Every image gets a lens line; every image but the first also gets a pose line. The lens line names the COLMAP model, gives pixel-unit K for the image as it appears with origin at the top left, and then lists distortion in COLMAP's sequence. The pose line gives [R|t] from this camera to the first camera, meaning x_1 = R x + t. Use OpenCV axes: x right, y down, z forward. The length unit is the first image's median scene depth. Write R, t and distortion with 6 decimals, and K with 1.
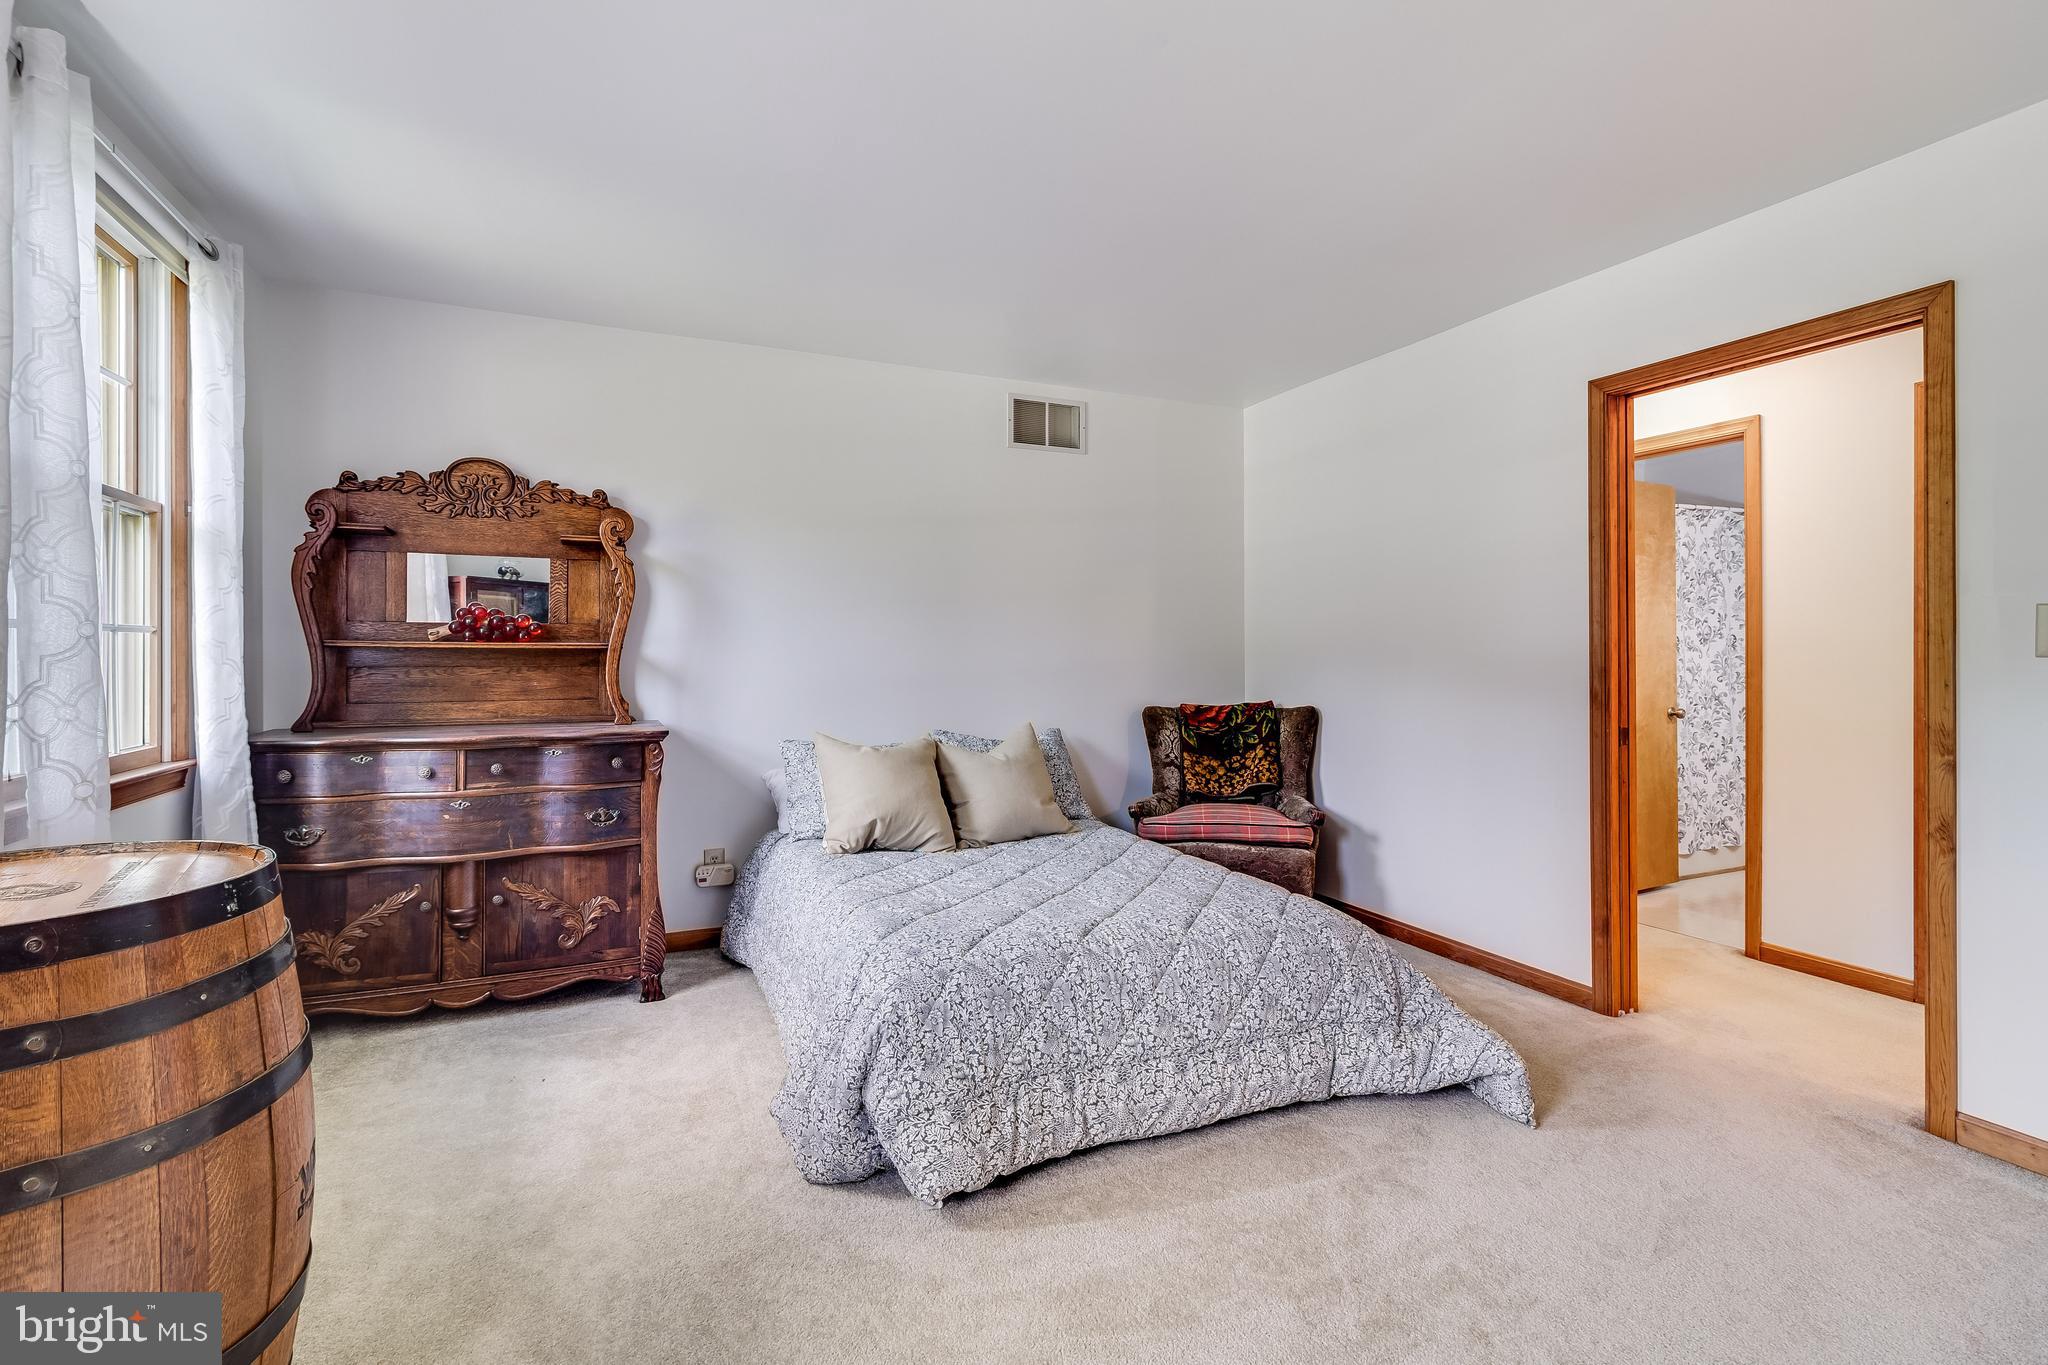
lens RADIAL K [[945.7, 0, 1026.5], [0, 945.7, 663.2], [0, 0, 1]] dist [0.007906, -0.000415]
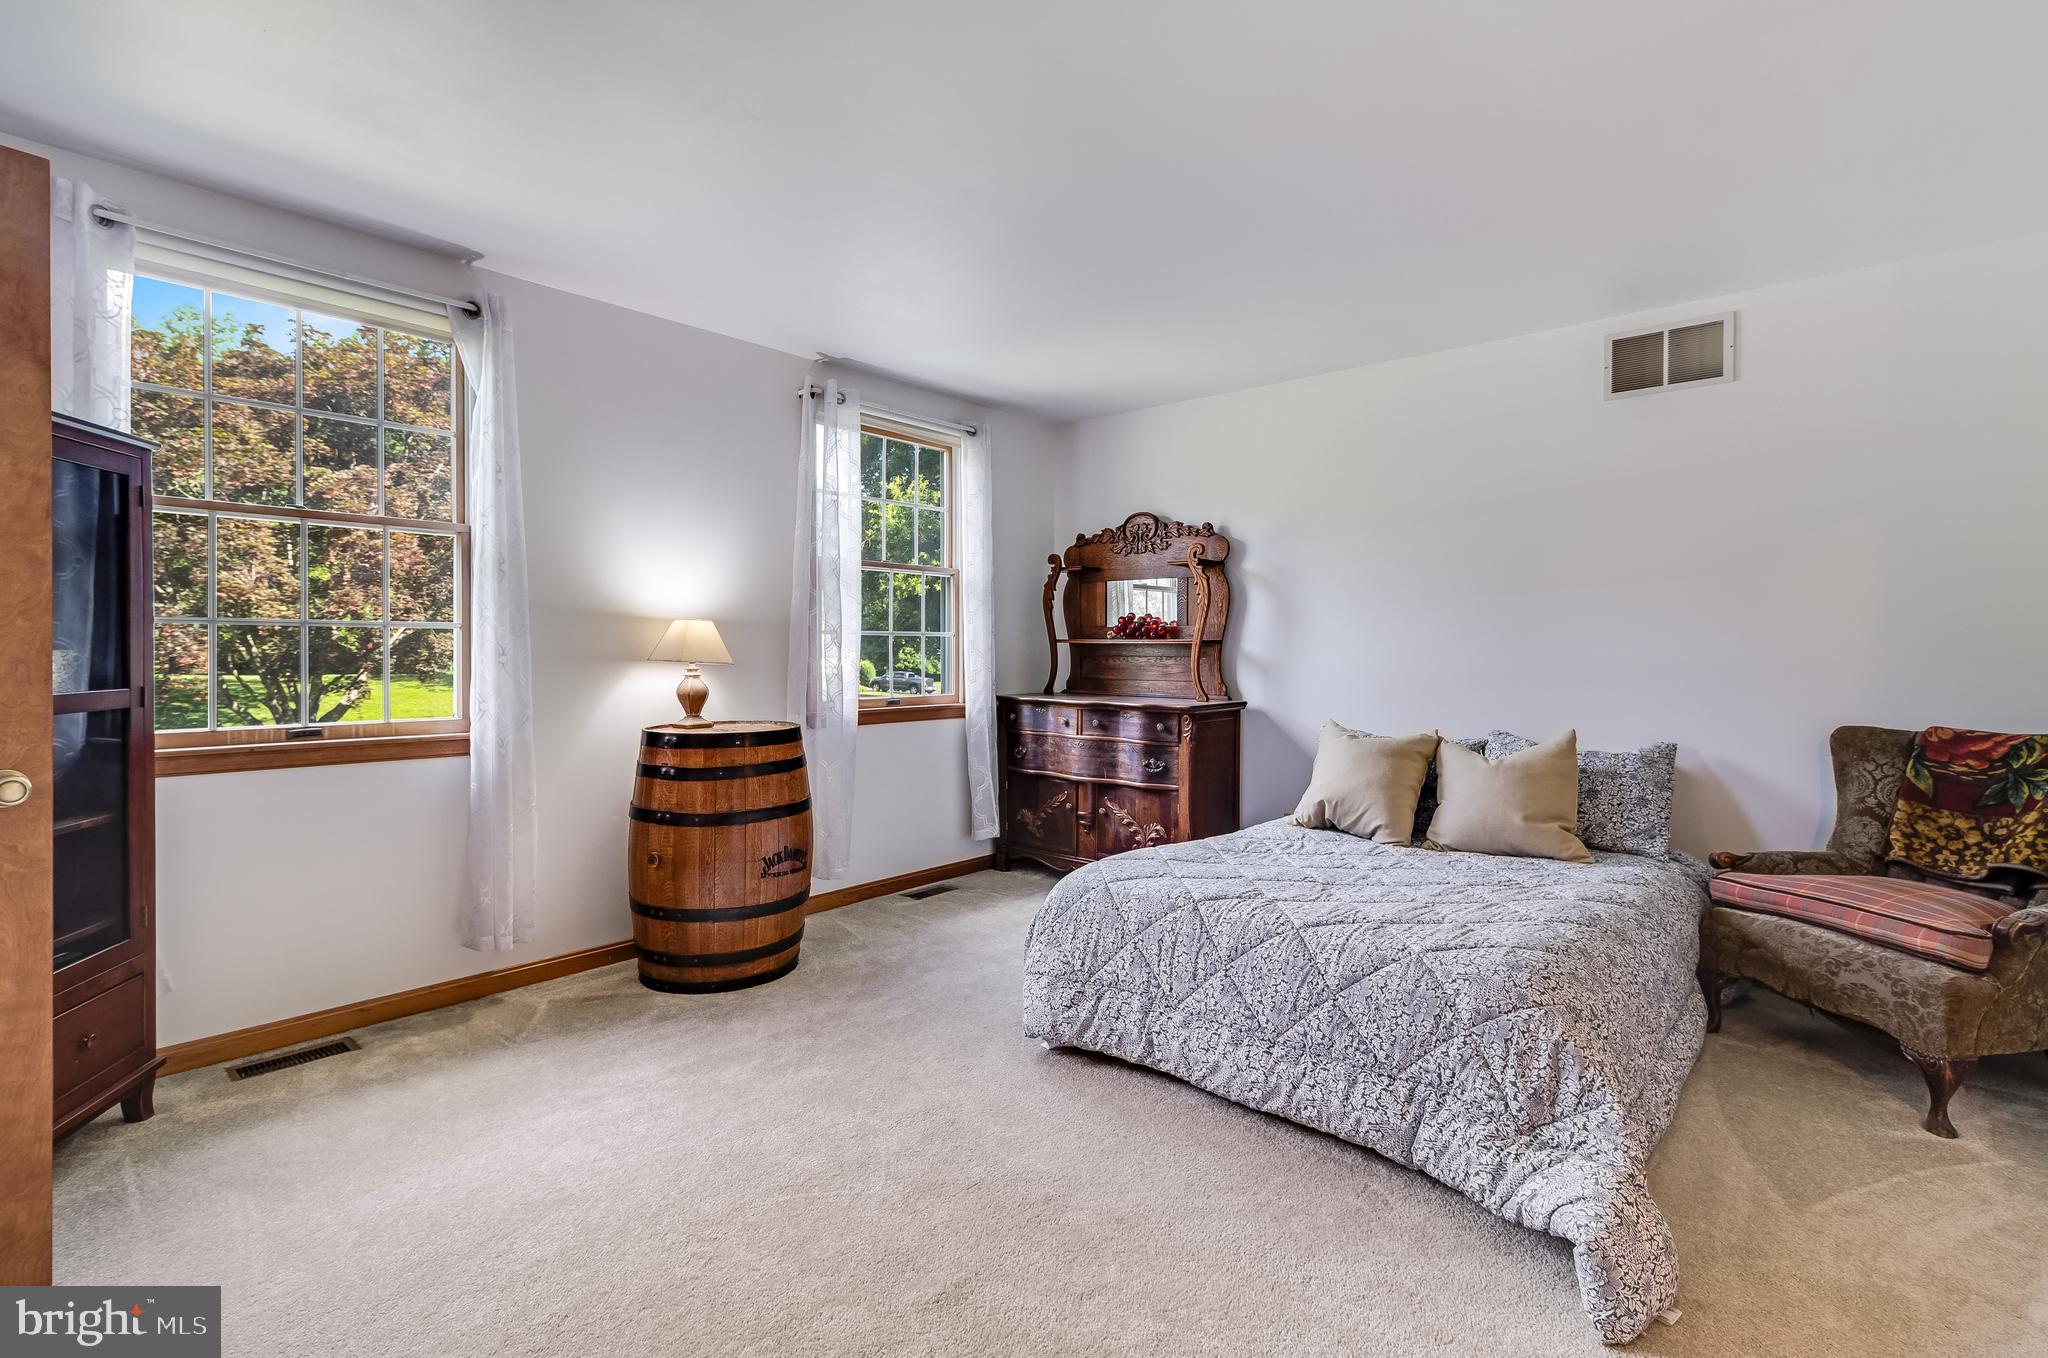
lens RADIAL K [[945.7, 0, 1027.0], [0, 945.7, 670.9], [0, 0, 1]] dist [0.007906, -0.000415]
pose [[0.423843, 0.021367, -0.905484, 0.665605], [-0.013073, 0.999762, 0.017472, 0.002844], [0.905641, 0.004432, 0.424021, 0.231653]]
